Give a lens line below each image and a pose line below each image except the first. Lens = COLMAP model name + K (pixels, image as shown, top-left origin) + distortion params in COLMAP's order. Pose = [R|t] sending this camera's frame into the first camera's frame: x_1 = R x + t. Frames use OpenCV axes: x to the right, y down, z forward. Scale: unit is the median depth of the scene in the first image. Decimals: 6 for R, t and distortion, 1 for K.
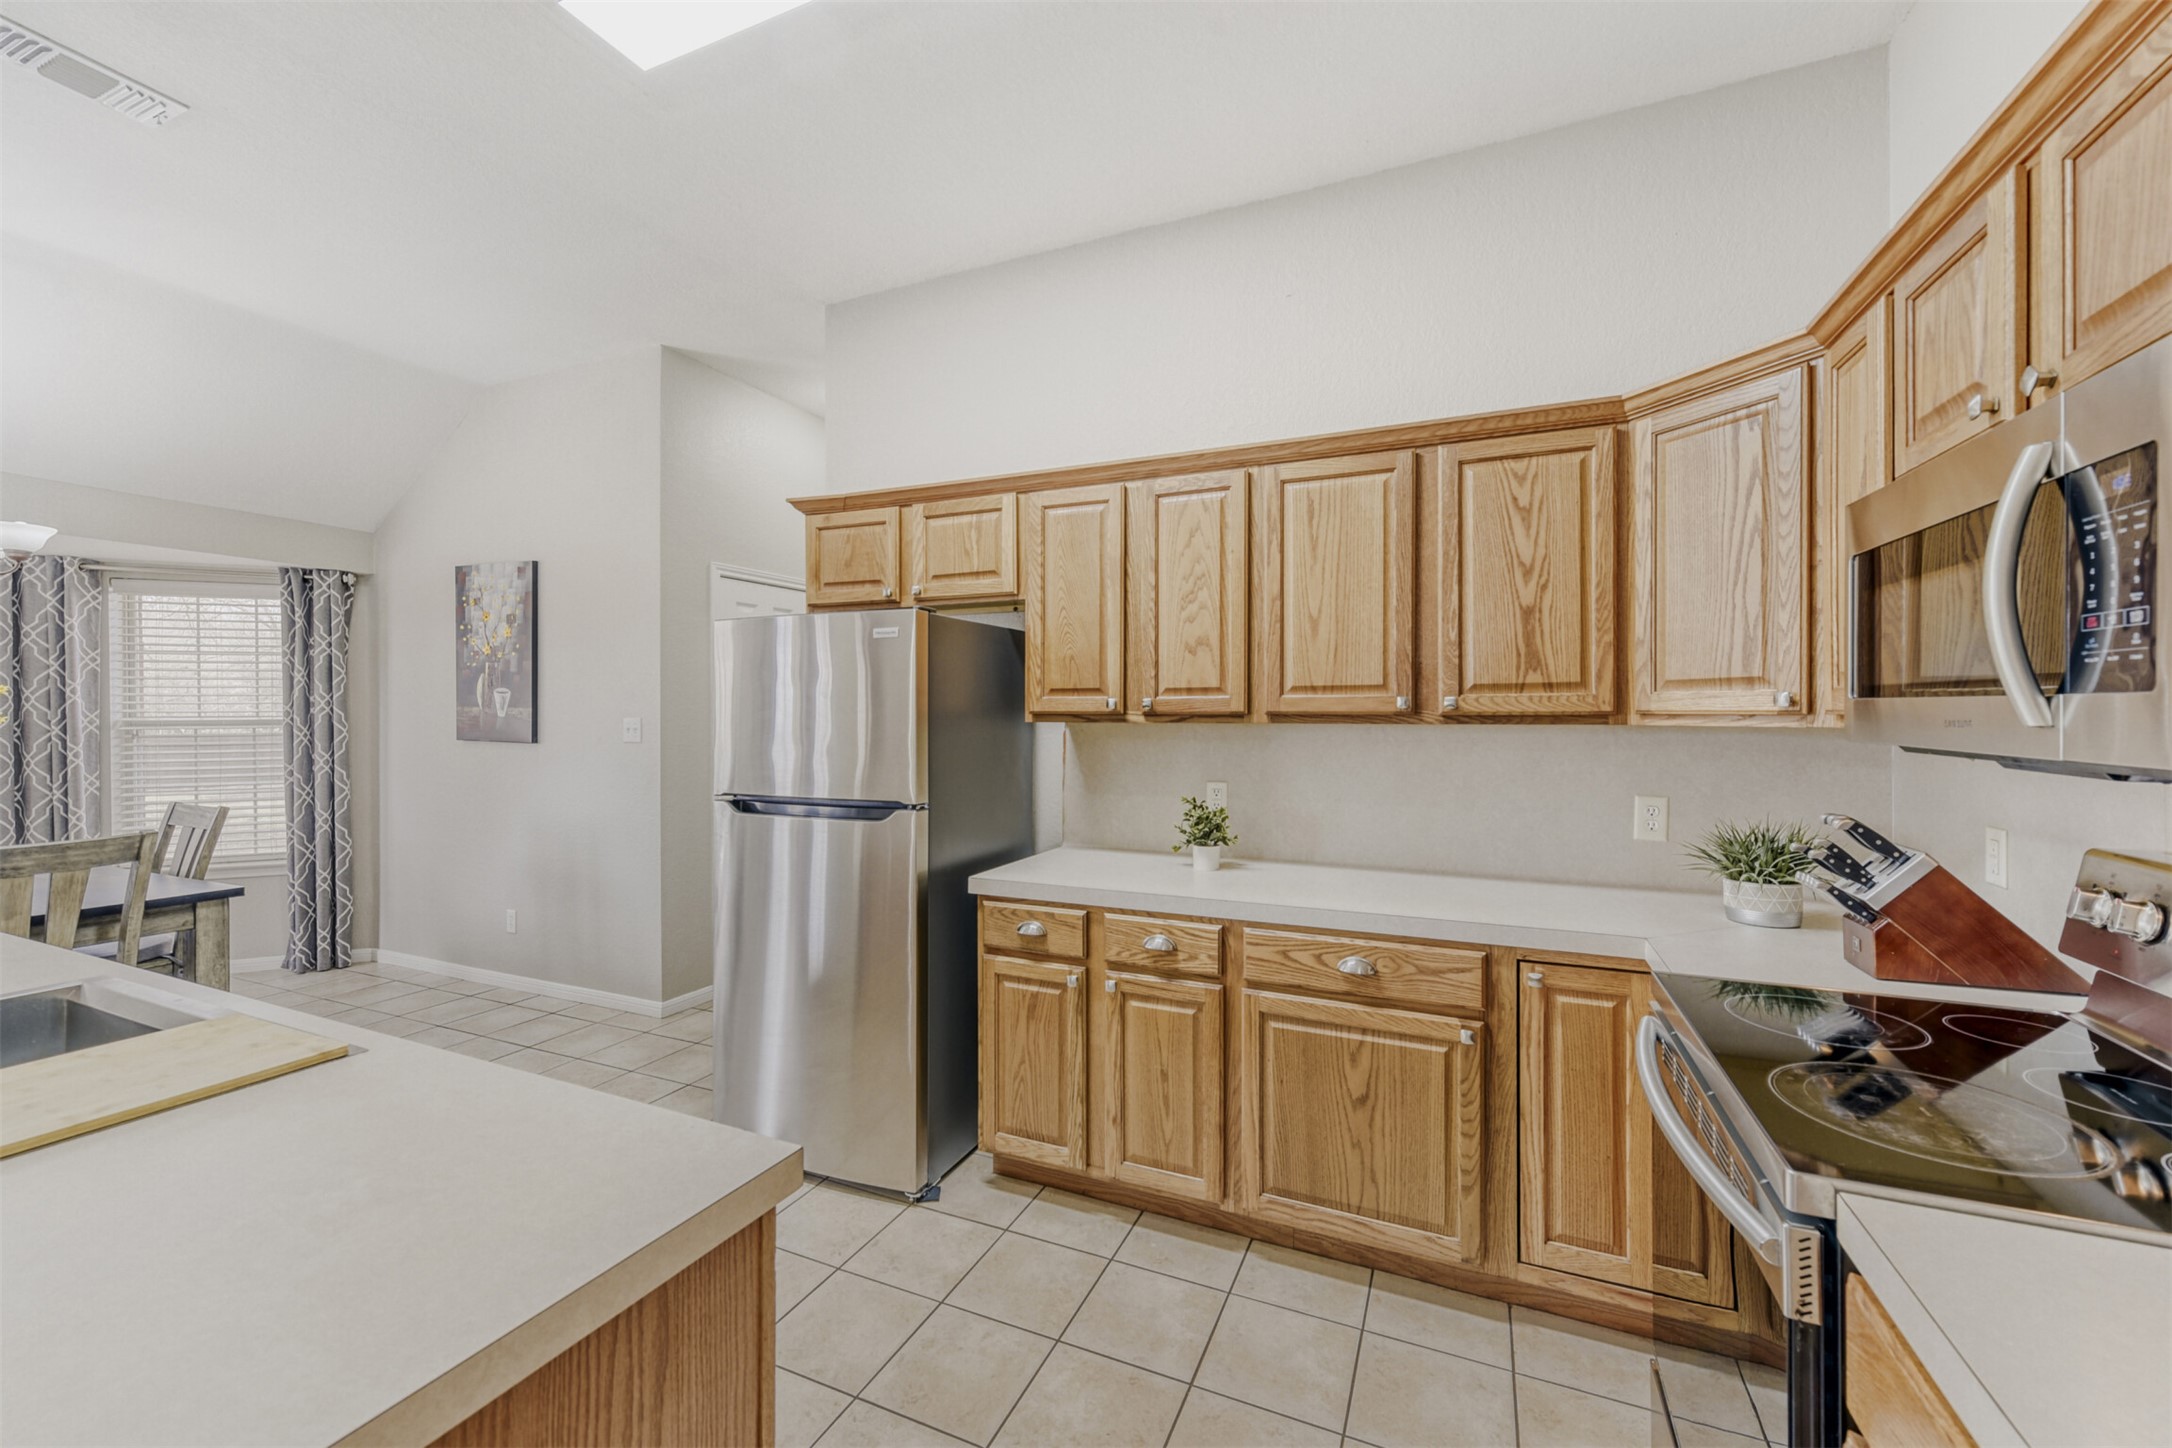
lens RADIAL K [[840.9, 0, 1081.6], [0, 840.9, 718.8], [0, 0, 1]] dist [0.003062, 0.000159]
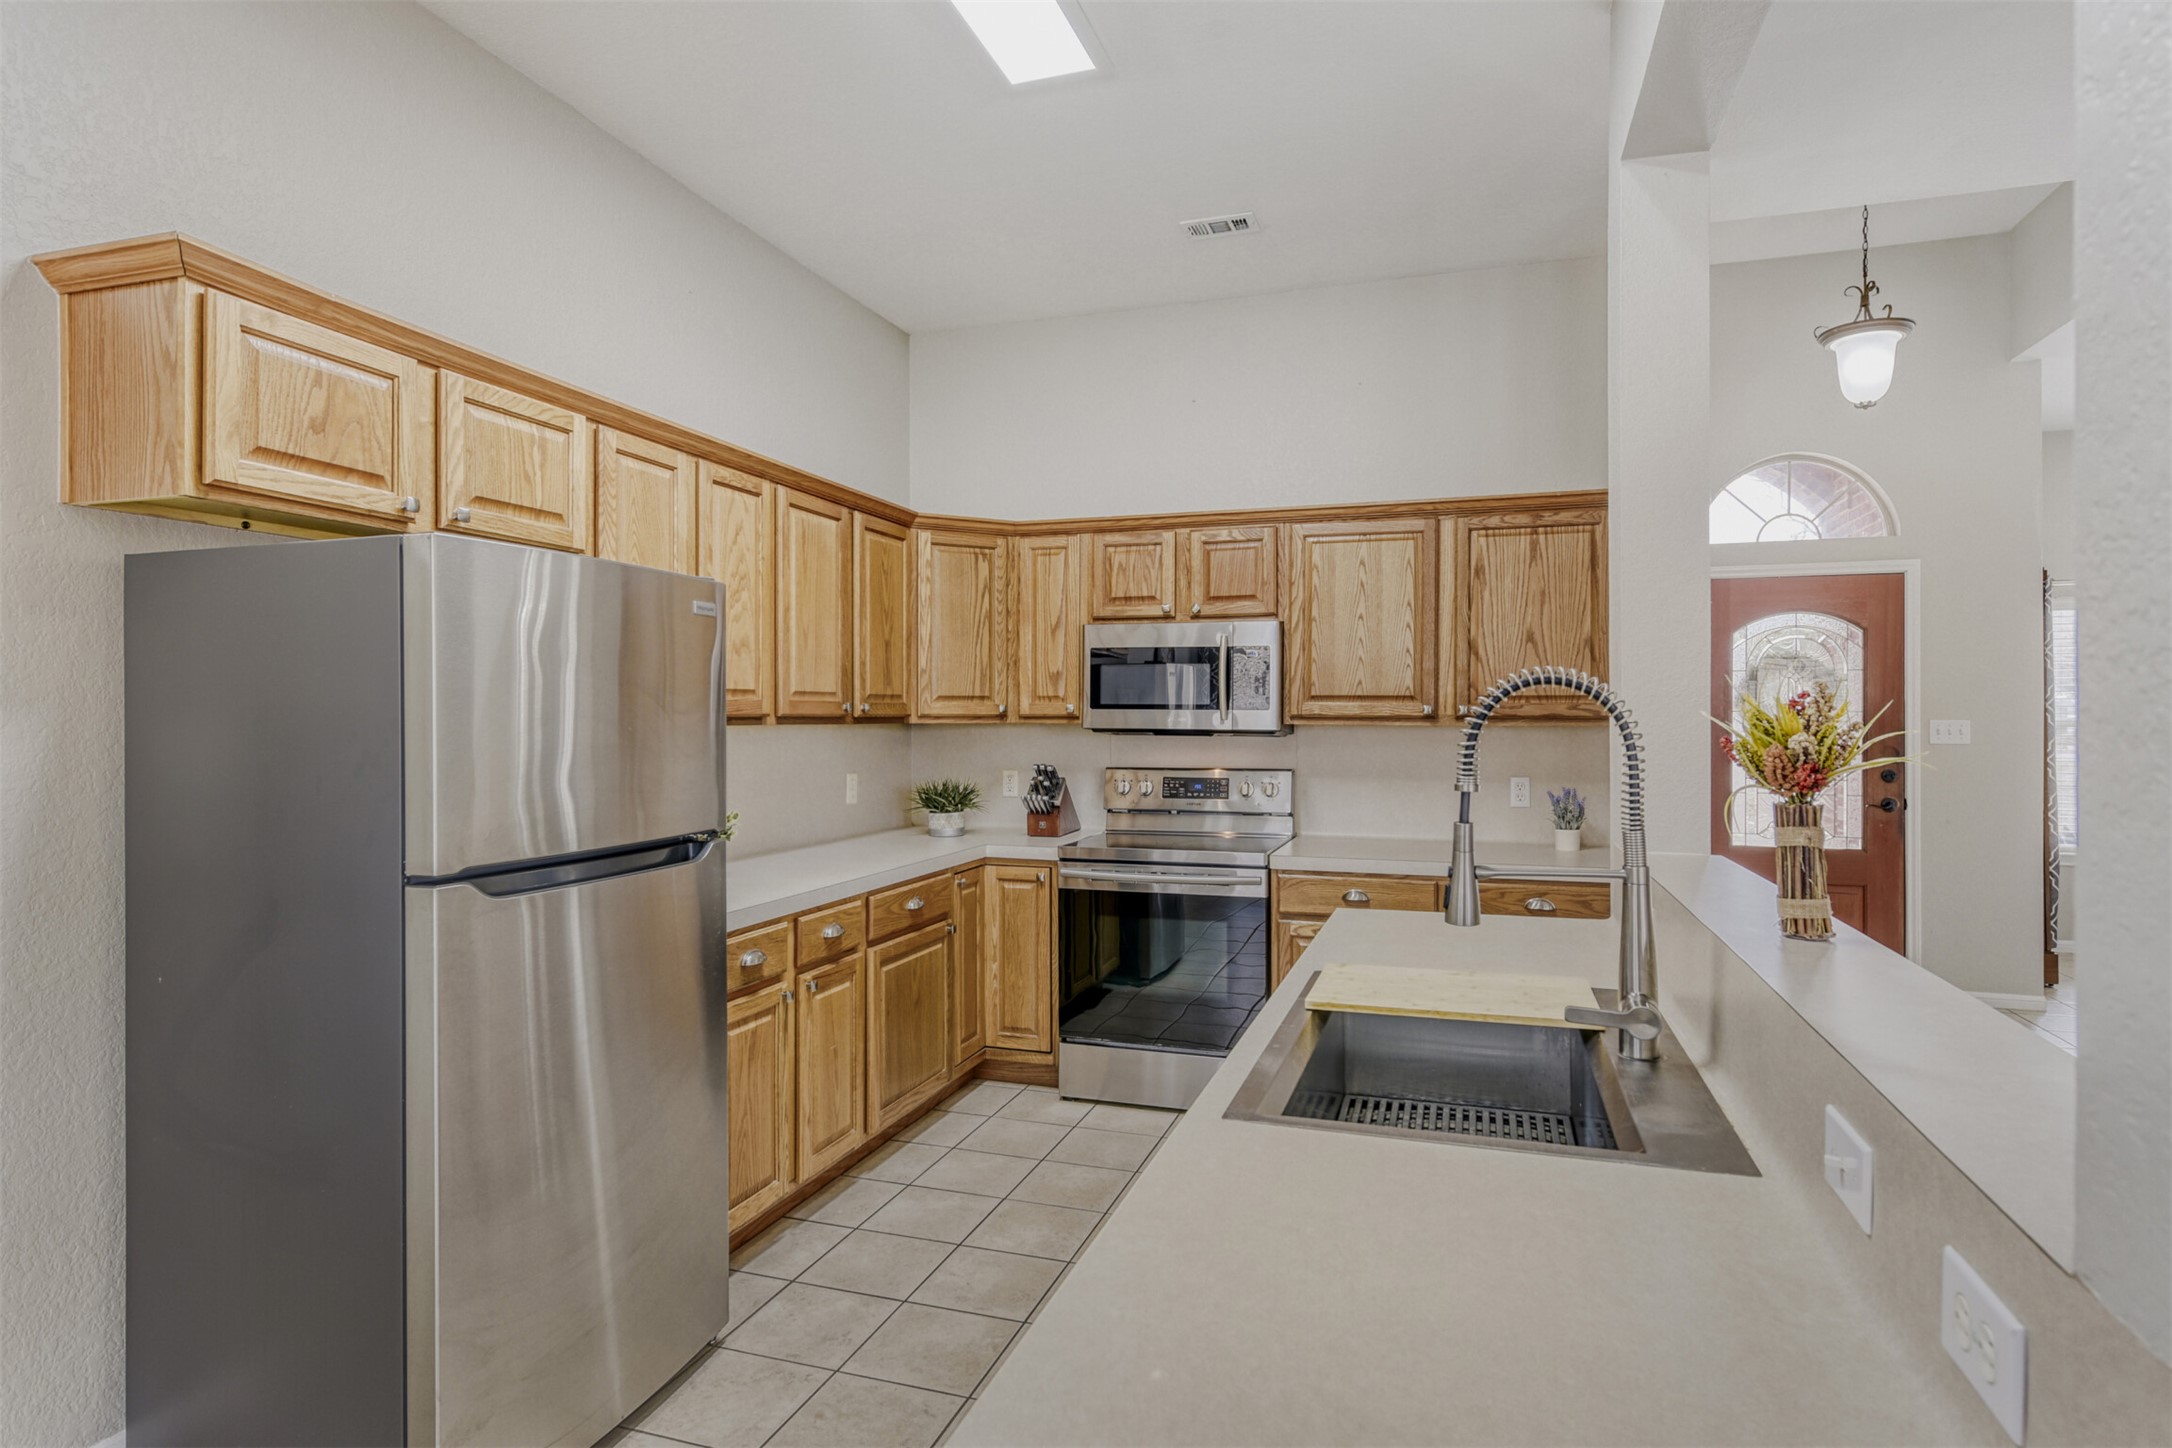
lens RADIAL K [[1089.7, 0, 1086.0], [0, 1089.7, 724.0], [0, 0, 1]] dist [0.000259, 0.000669]
pose [[-0.060727, -0.007692, 0.998125, -1.222096], [0.003804, 0.999961, 0.007937, -0.005640], [-0.998147, 0.004279, -0.060696, 0.713173]]
